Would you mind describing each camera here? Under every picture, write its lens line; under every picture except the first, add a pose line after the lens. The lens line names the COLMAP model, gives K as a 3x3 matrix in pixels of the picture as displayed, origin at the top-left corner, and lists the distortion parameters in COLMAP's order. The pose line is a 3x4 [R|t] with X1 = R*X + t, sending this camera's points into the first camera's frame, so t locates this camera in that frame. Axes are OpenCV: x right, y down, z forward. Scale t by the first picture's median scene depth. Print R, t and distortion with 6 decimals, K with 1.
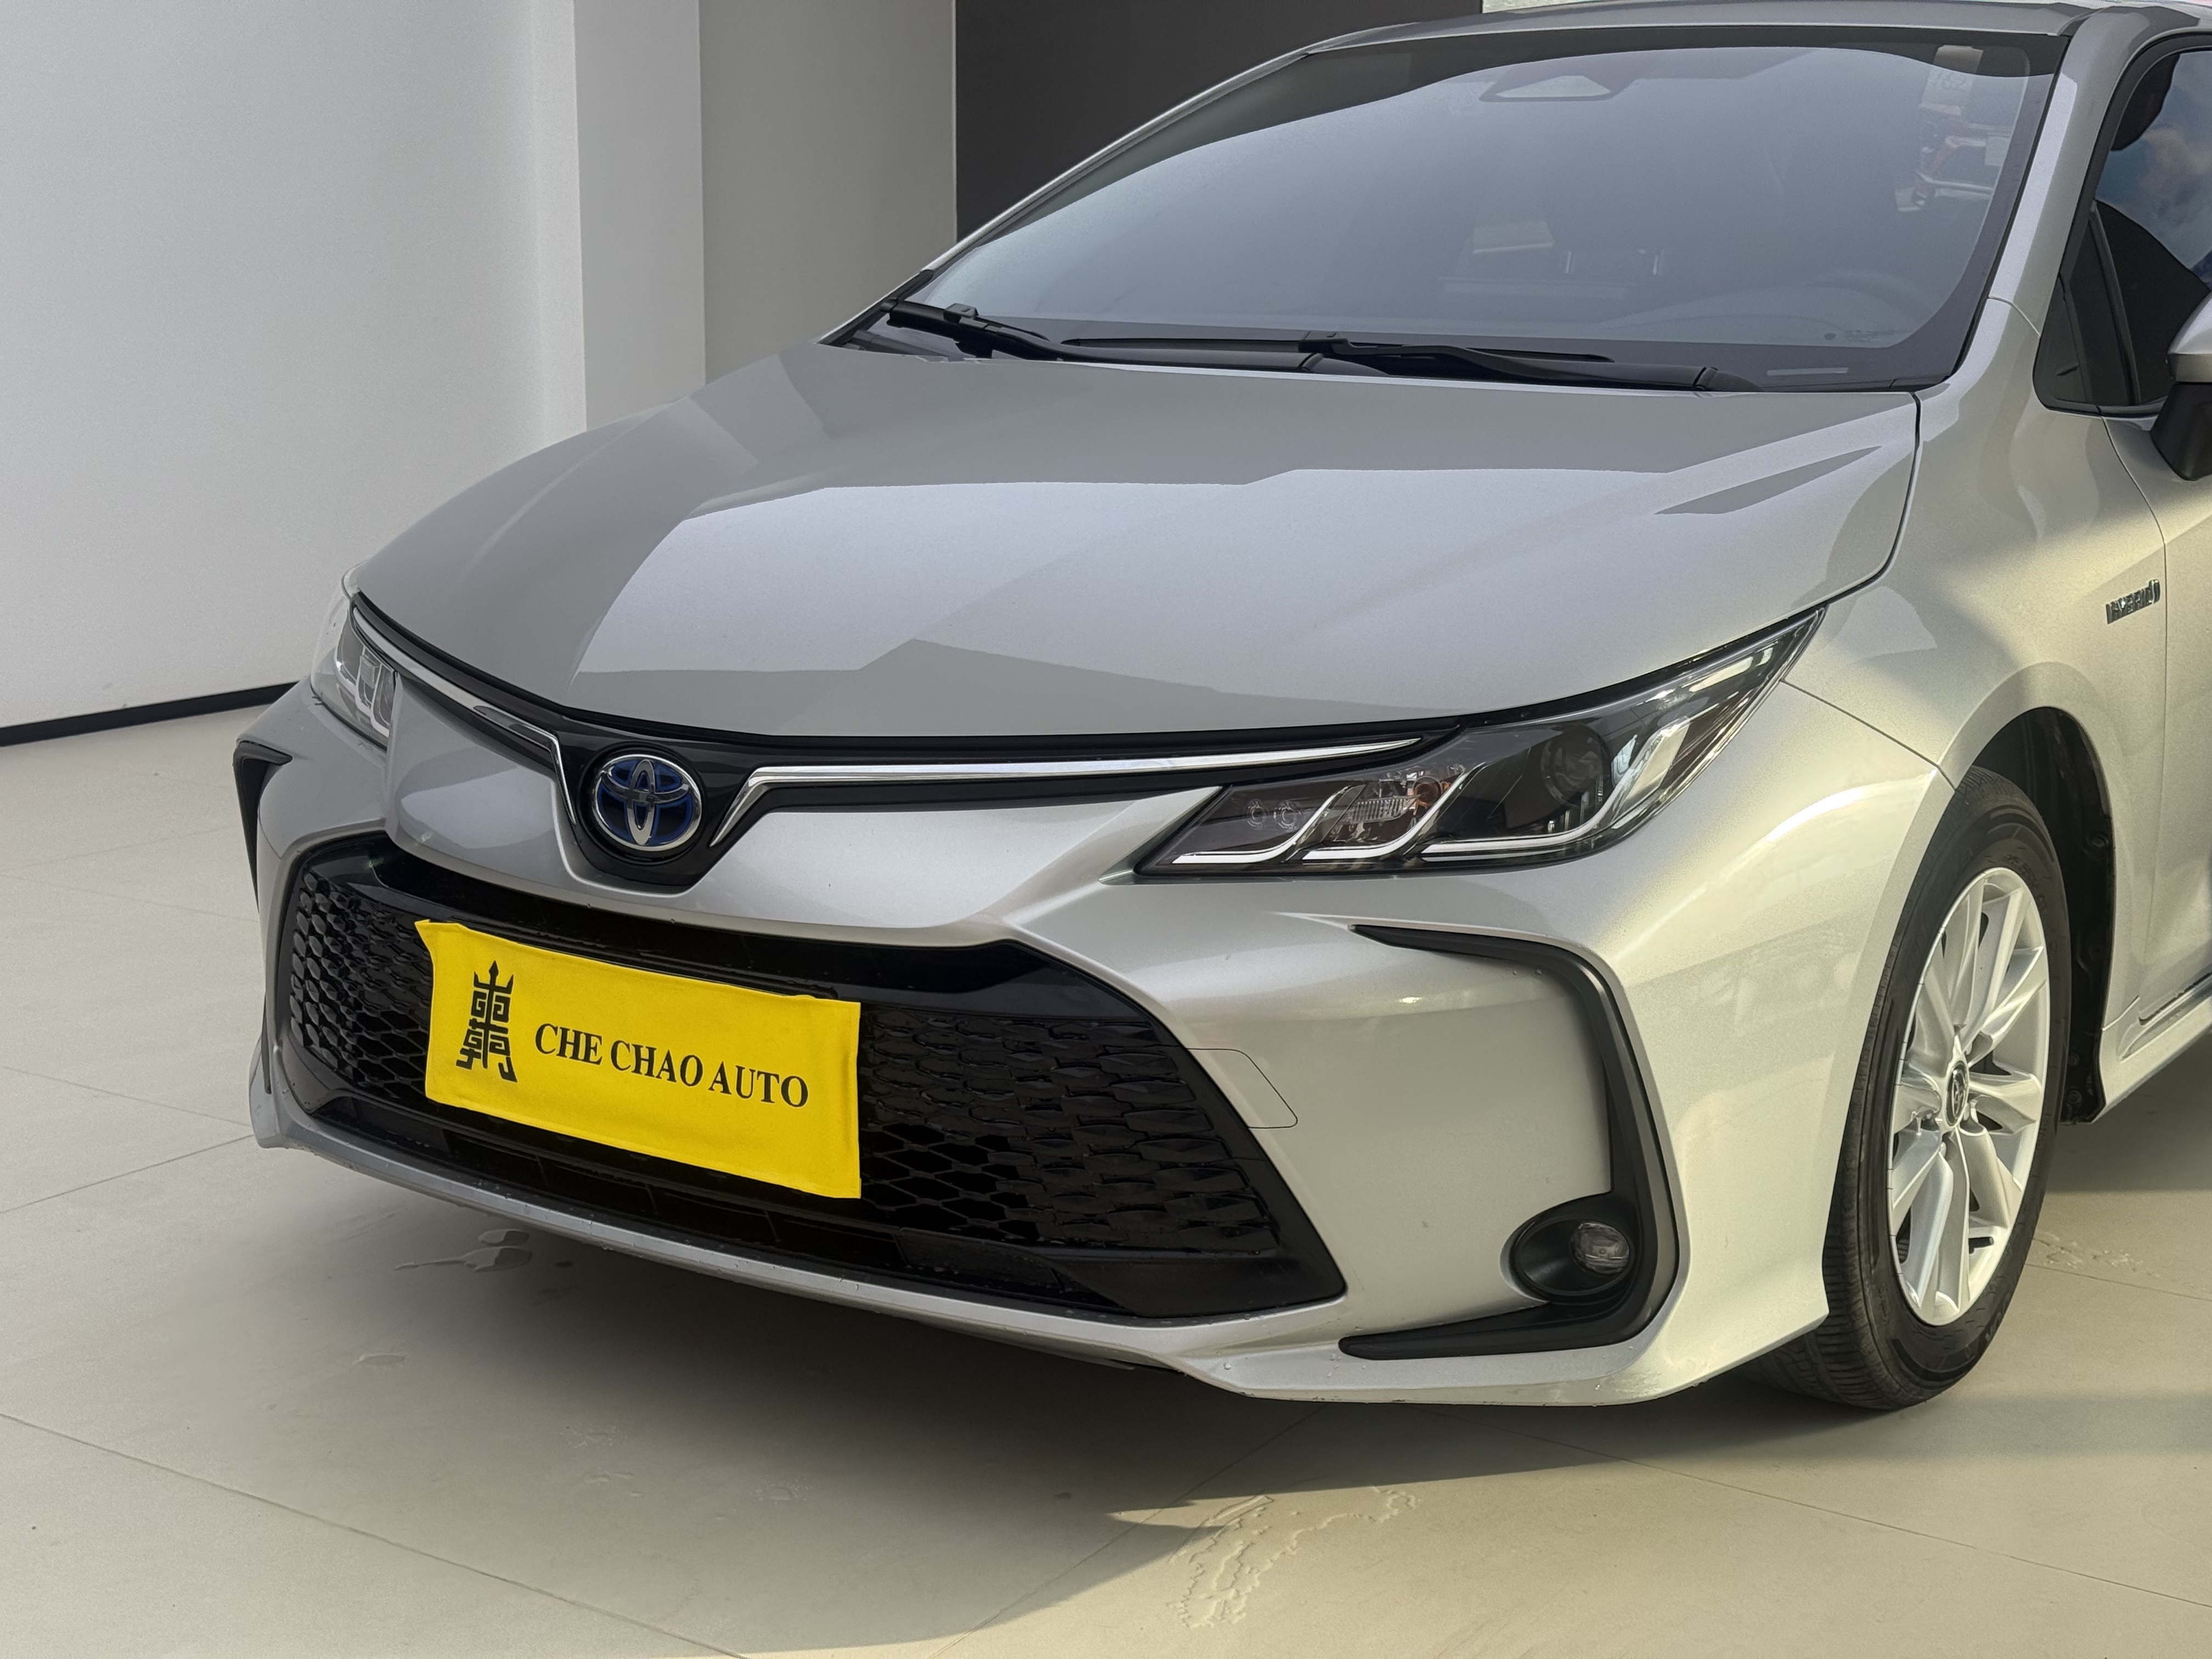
lens RADIAL K [[3089.2, 0, 1117.8], [0, 3089.2, 840.3], [0, 0, 1]] dist [0.136592, 0.000000]
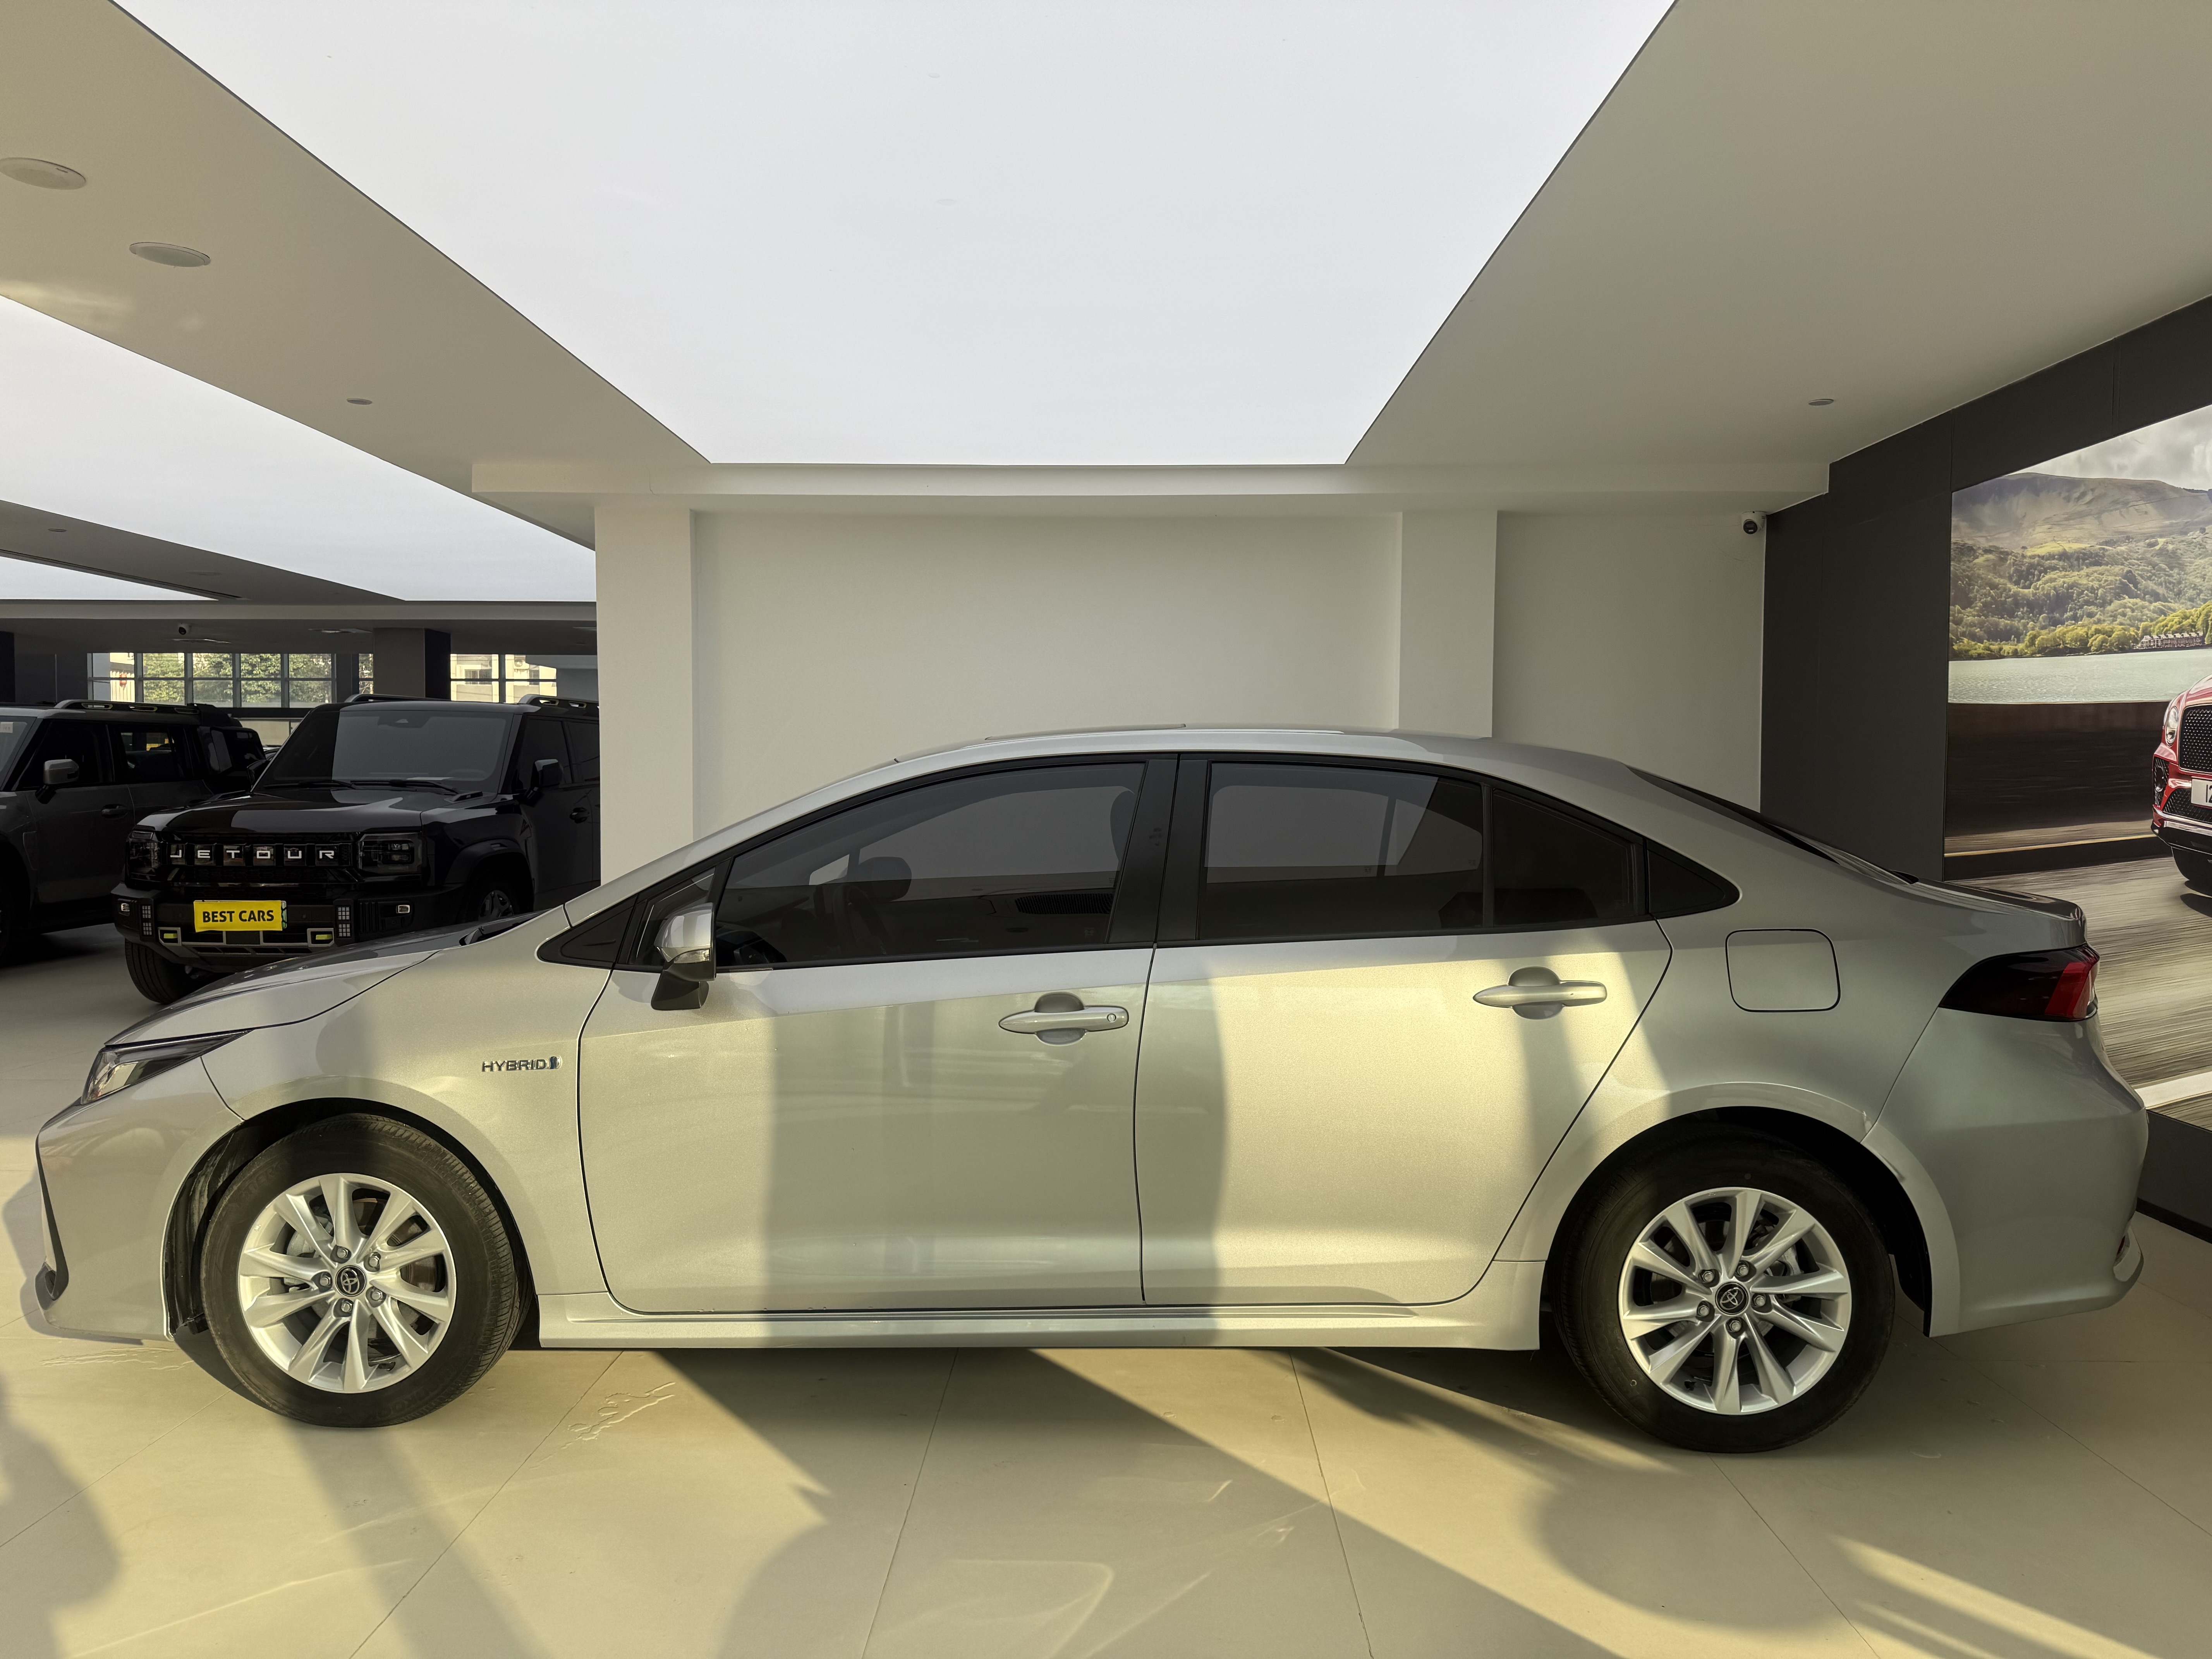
lens RADIAL K [[1563.9, 0, 1103.1], [0, 1563.9, 859.3], [0, 0, 1]] dist [0.012752, -0.032979]
pose [[0.537843, 0.032162, -0.842431, 1.527208], [-0.164517, 0.984064, -0.067465, -0.223695], [0.826837, 0.174879, 0.534563, 0.887207]]
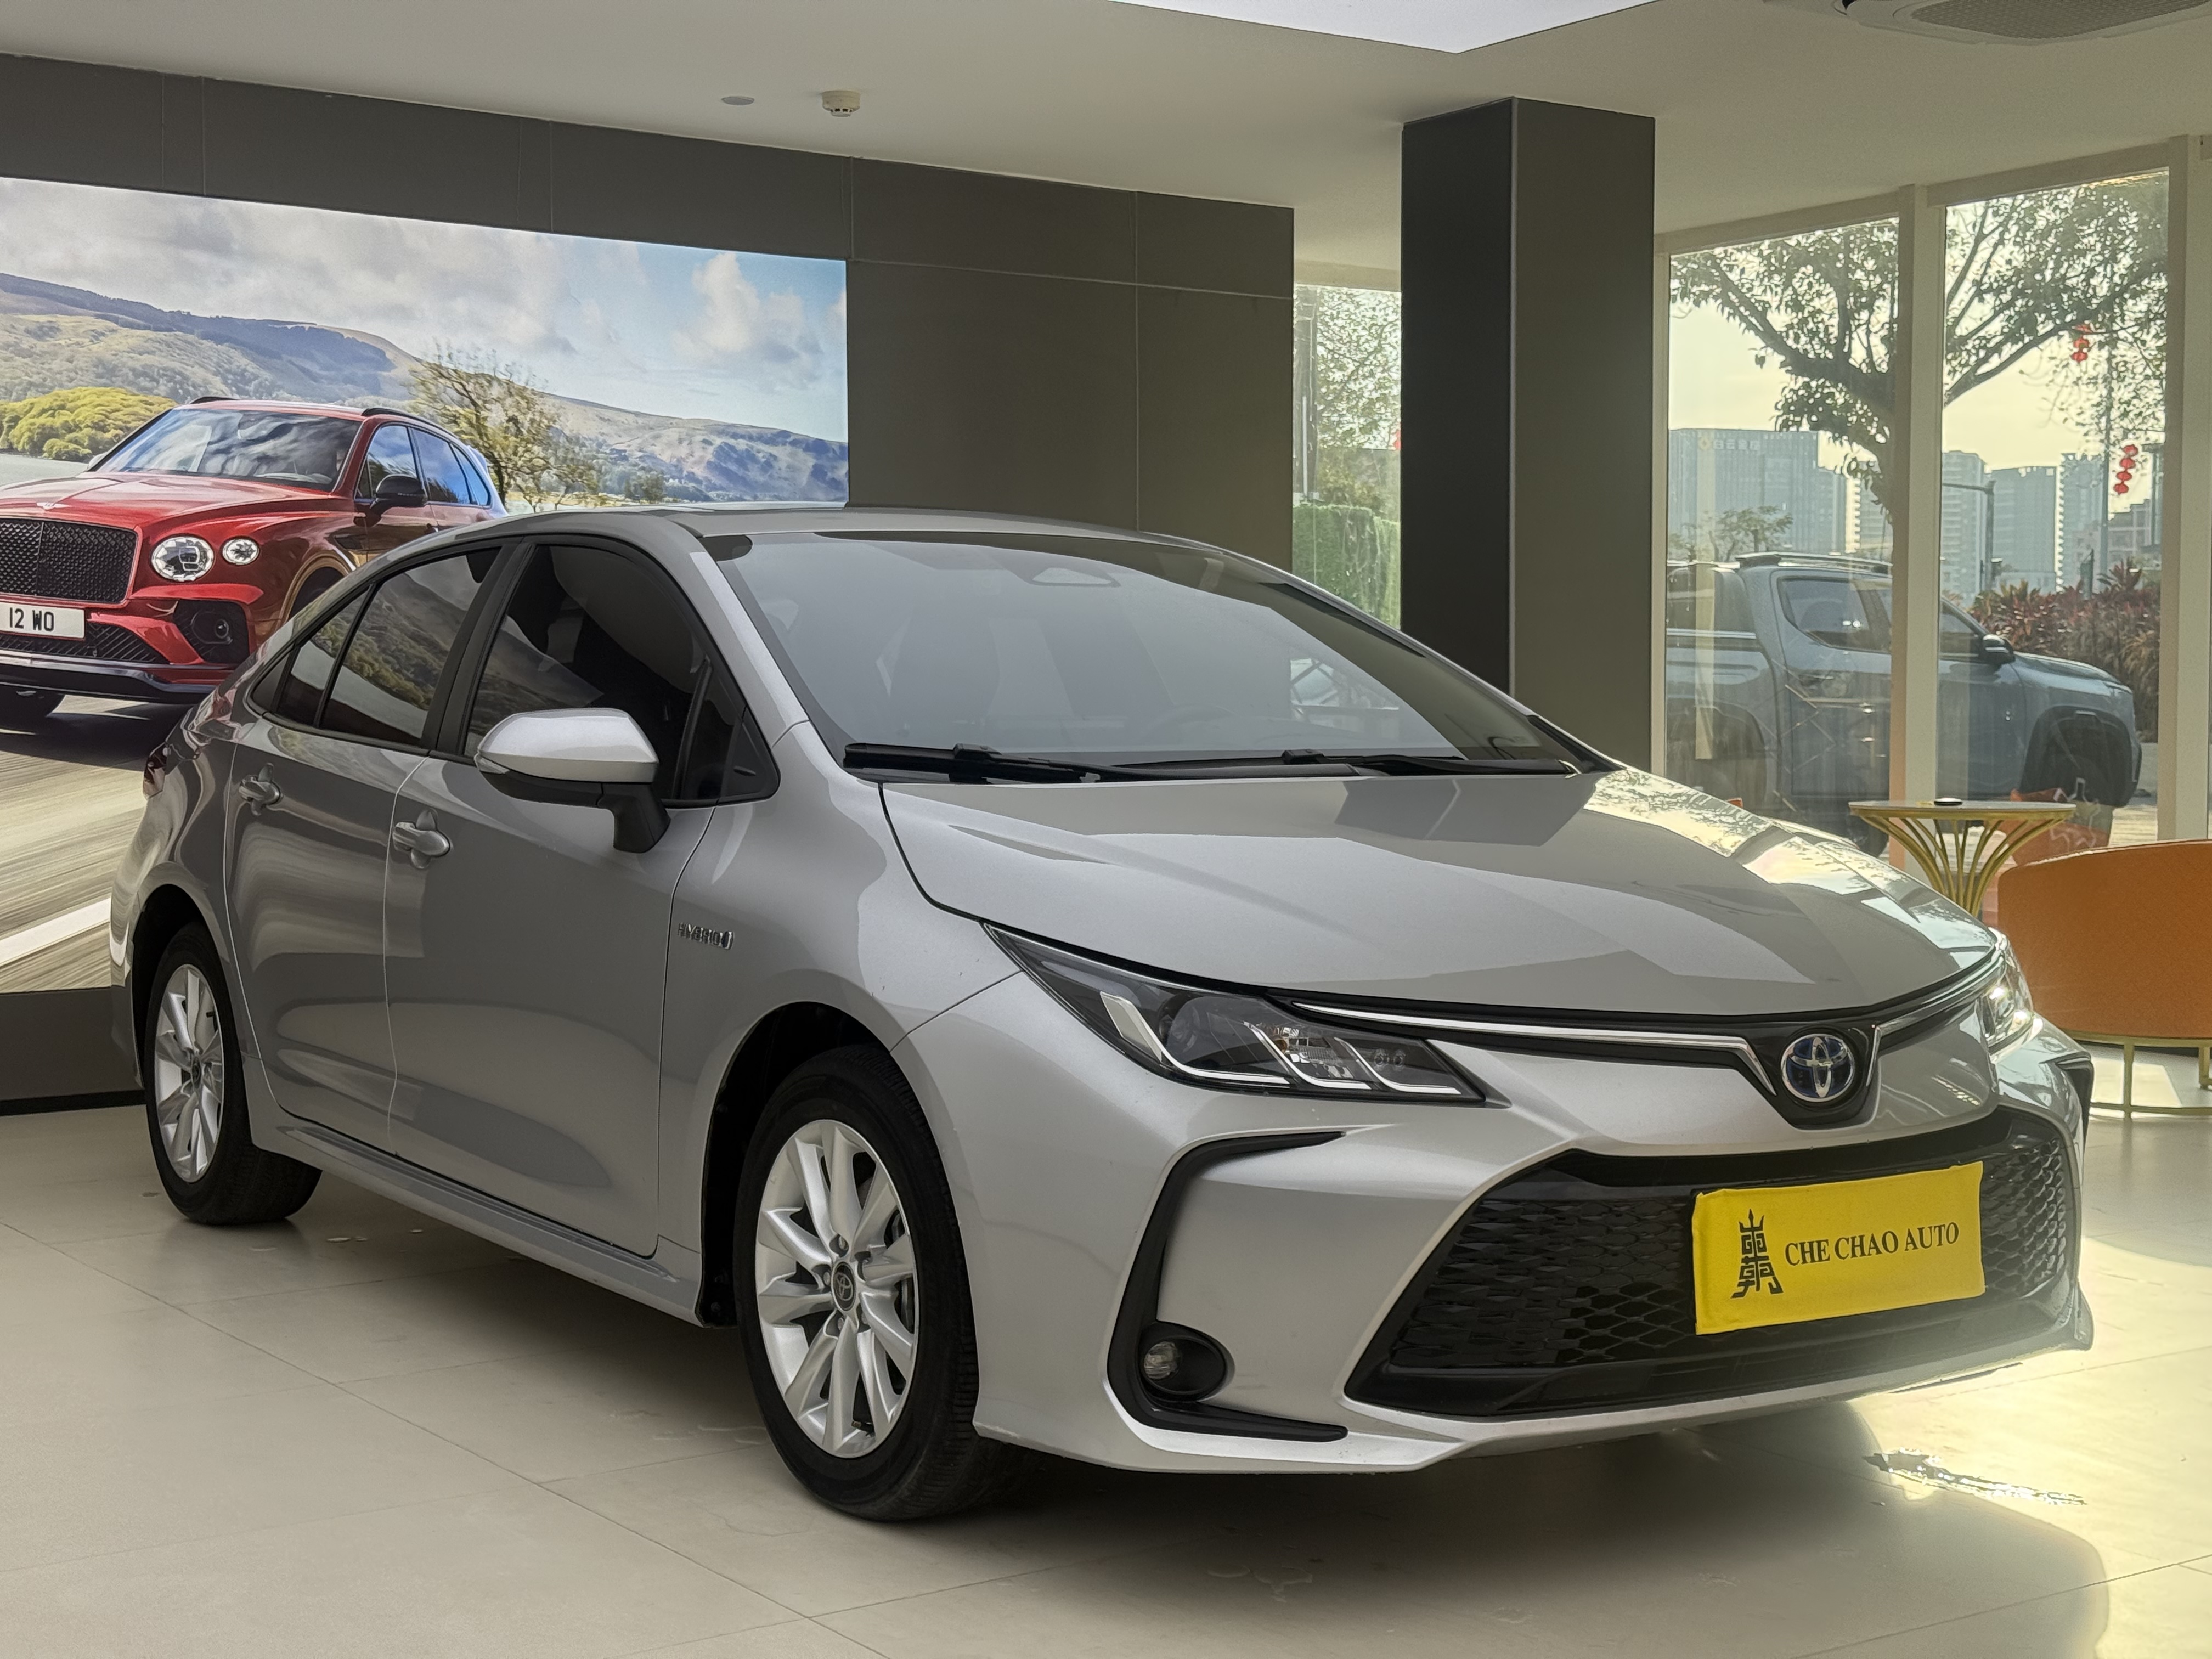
lens RADIAL K [[3089.2, 0, 1098.1], [0, 3089.2, 845.3], [0, 0, 1]] dist [0.136592, 0.000000]
pose [[0.378550, -0.059269, 0.923681, -1.549688], [0.190485, 0.981574, -0.015082, -0.149786], [-0.905768, 0.181657, 0.382865, 0.714322]]
